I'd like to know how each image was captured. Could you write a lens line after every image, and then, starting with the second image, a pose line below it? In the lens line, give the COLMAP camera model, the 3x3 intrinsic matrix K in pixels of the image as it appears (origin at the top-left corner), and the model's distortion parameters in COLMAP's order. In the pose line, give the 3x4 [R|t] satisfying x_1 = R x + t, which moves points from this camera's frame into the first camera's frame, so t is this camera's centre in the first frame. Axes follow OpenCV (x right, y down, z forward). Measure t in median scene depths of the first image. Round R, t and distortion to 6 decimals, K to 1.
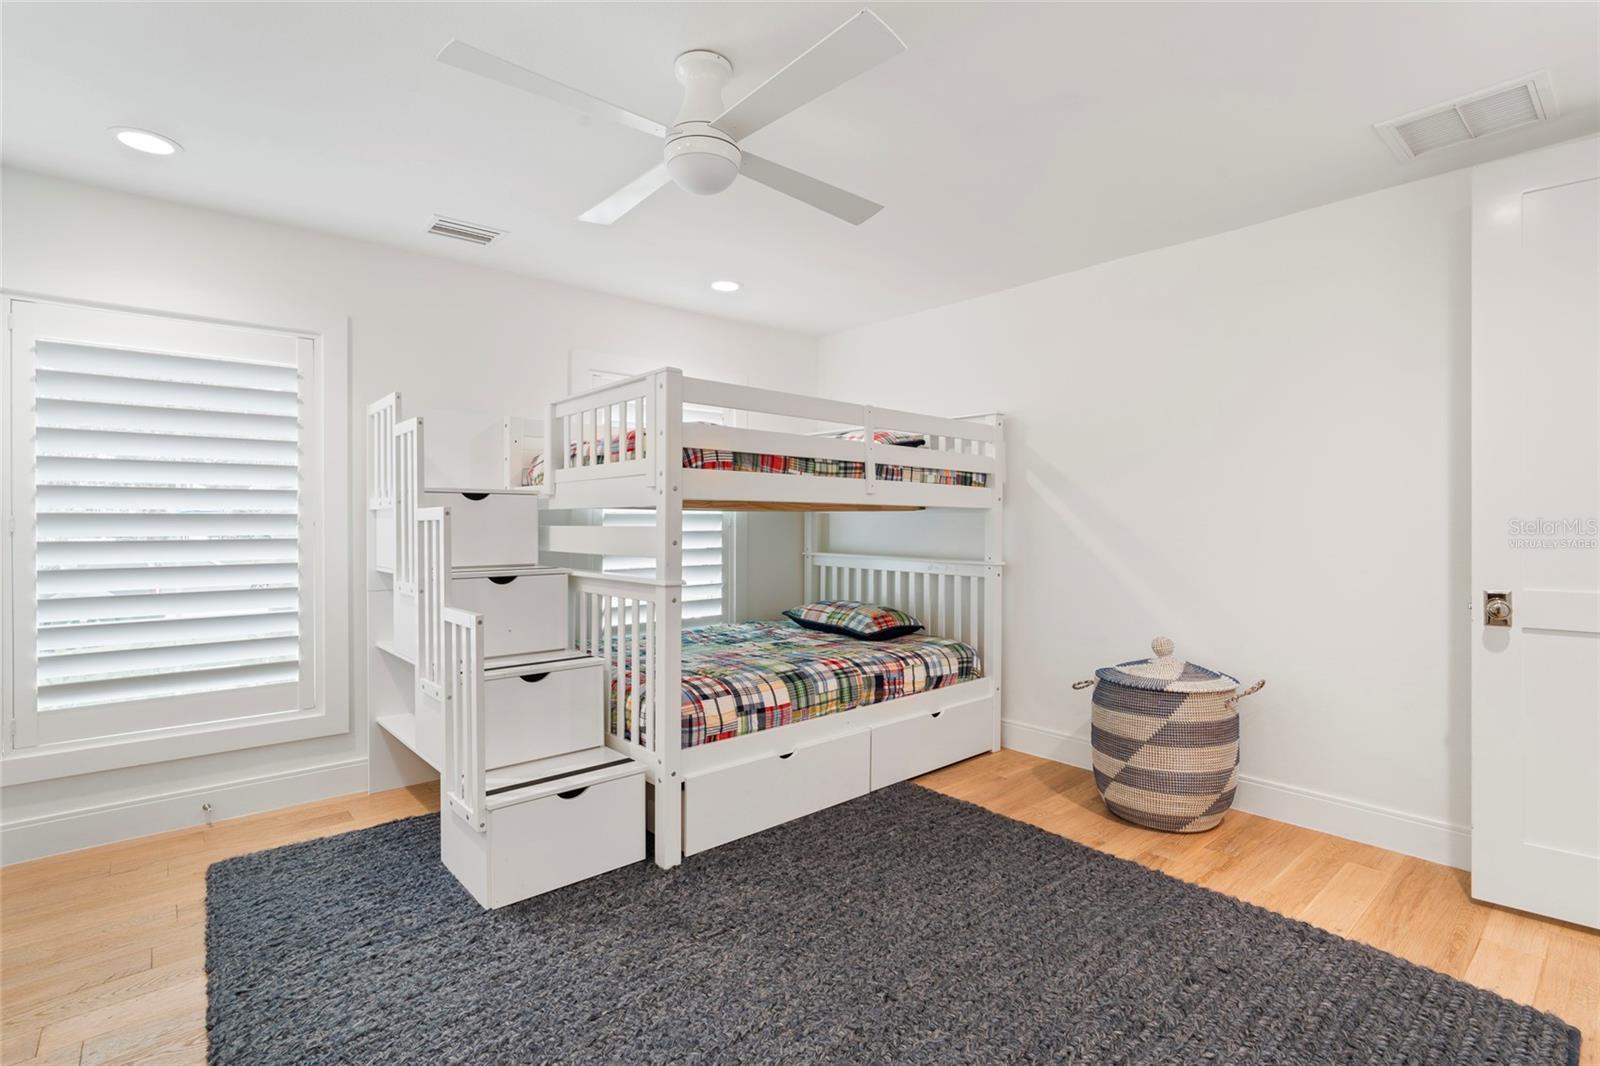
lens RADIAL K [[754.6, 0, 799.0], [0, 754.6, 515.8], [0, 0, 1]] dist [-0.000787, 0.000263]
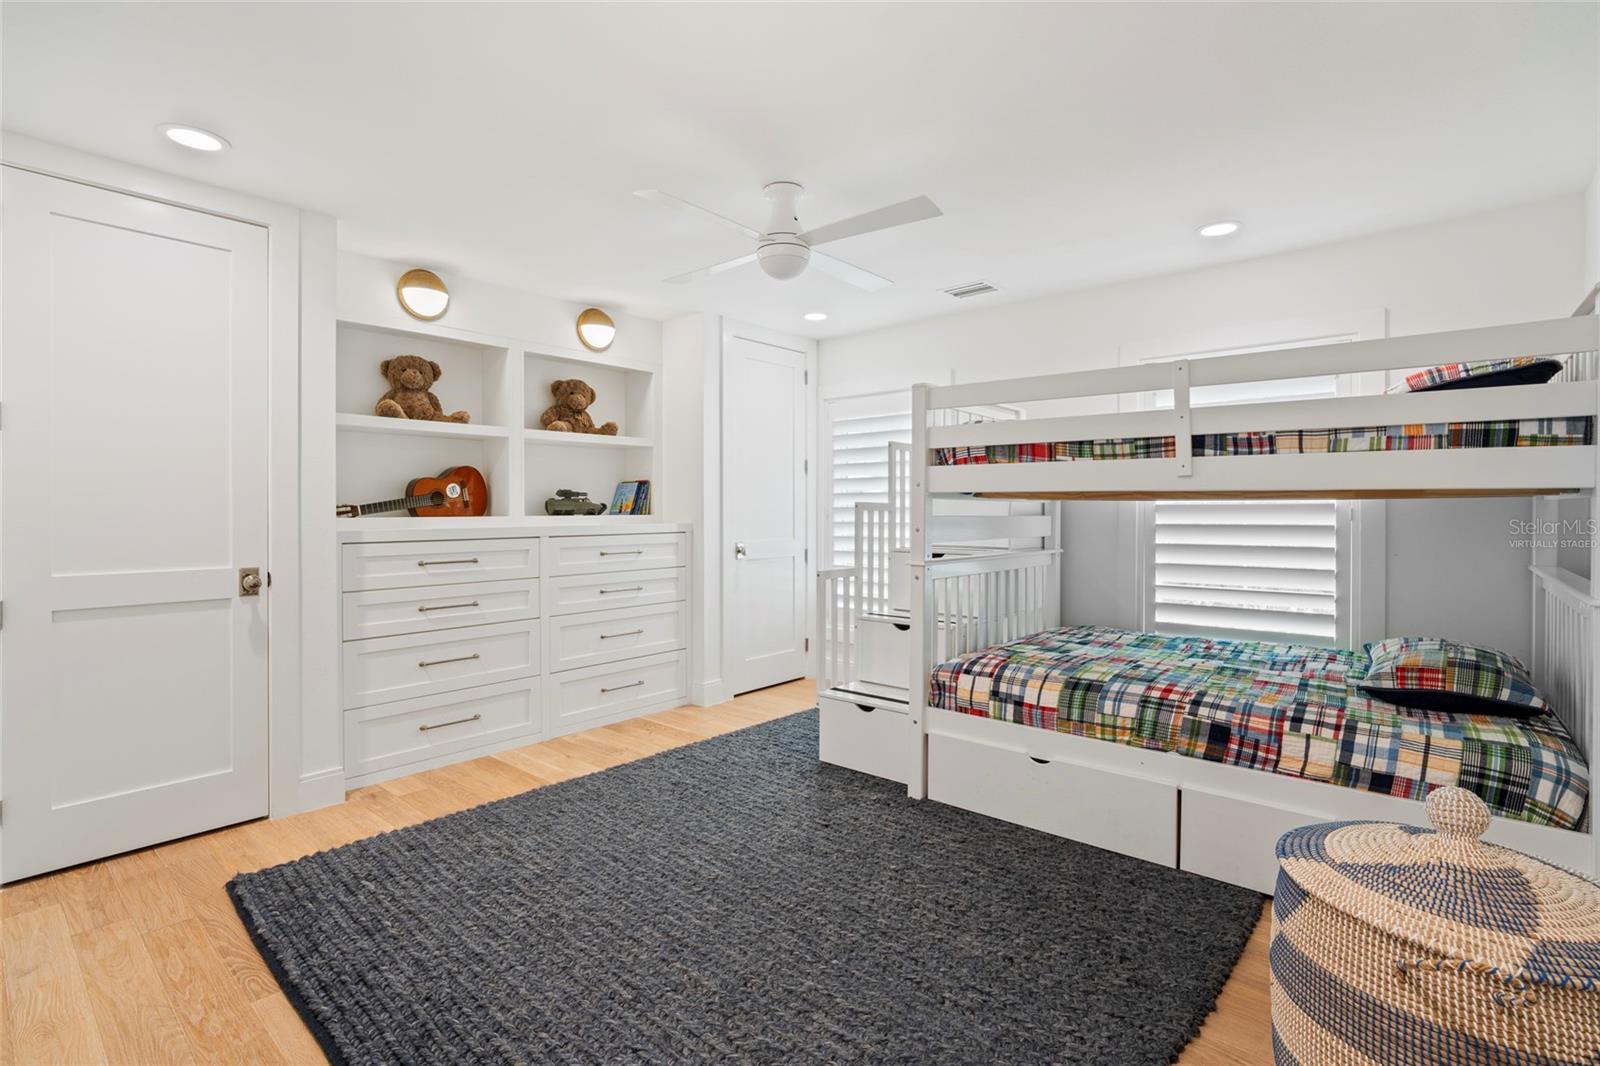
lens RADIAL K [[754.6, 0, 799.0], [0, 754.6, 515.8], [0, 0, 1]] dist [-0.000787, 0.000263]
pose [[0.142532, 0.007453, -0.989762, 0.823321], [0.004536, 0.999956, 0.008183, 0.002151], [0.989780, -0.005656, 0.142492, 0.534398]]
